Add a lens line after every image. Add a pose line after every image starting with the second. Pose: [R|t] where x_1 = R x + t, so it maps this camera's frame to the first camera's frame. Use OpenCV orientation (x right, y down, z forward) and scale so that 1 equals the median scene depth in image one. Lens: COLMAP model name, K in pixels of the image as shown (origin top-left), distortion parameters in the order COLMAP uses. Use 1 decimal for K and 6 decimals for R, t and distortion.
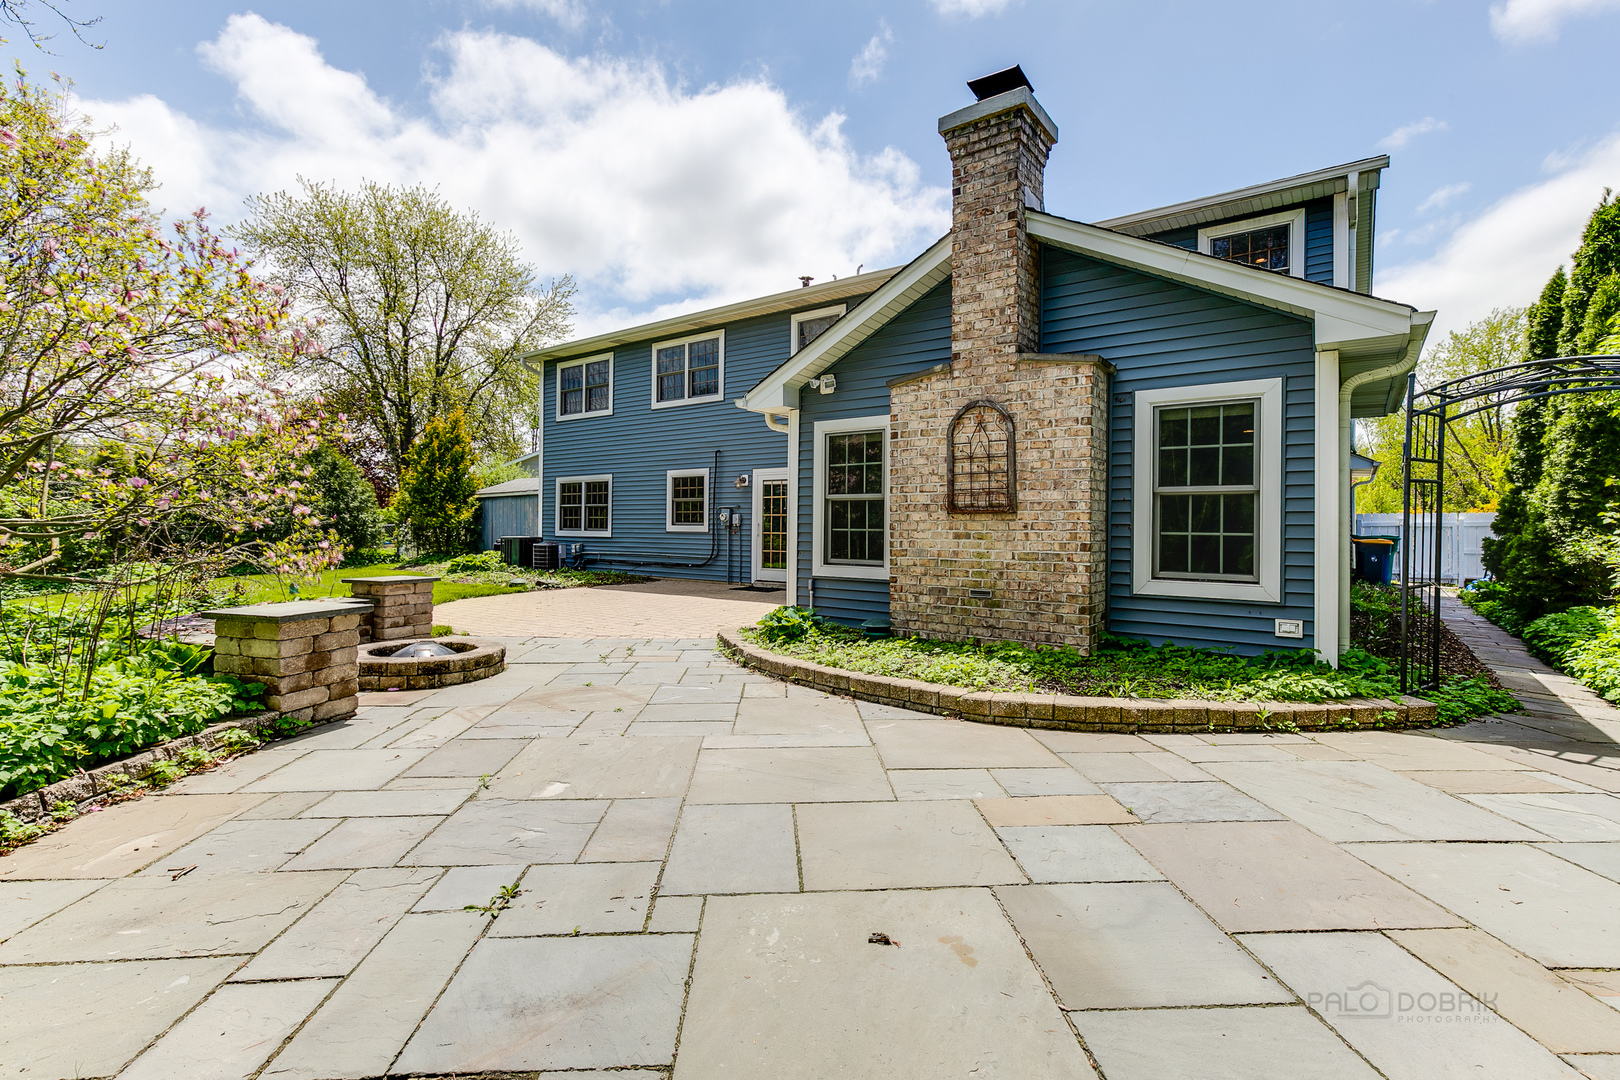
lens RADIAL K [[741.8, 0, 817.5], [0, 741.8, 539.5], [0, 0, 1]] dist [-0.001466, 0.000571]
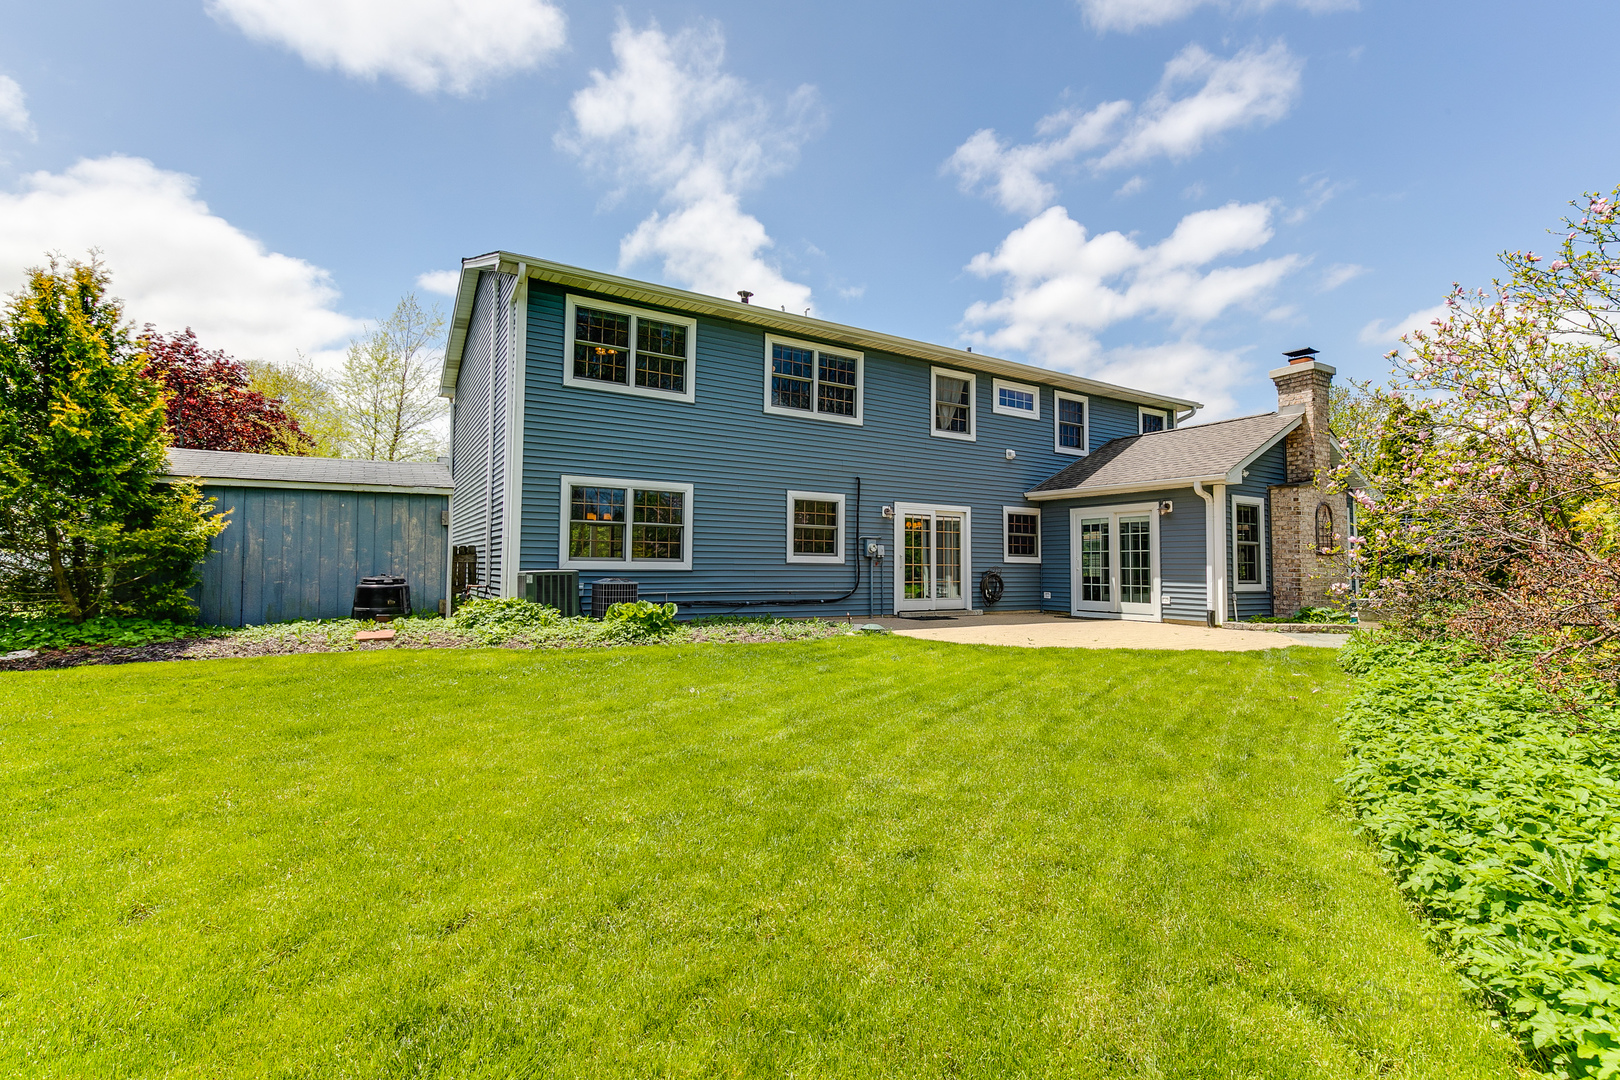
lens RADIAL K [[741.8, 0, 817.5], [0, 741.8, 539.5], [0, 0, 1]] dist [-0.001466, 0.000571]
pose [[0.375694, 0.034175, 0.926113, -0.971413], [0.008459, 0.999152, -0.040302, -0.002971], [-0.926705, 0.022975, 0.375086, 0.657964]]
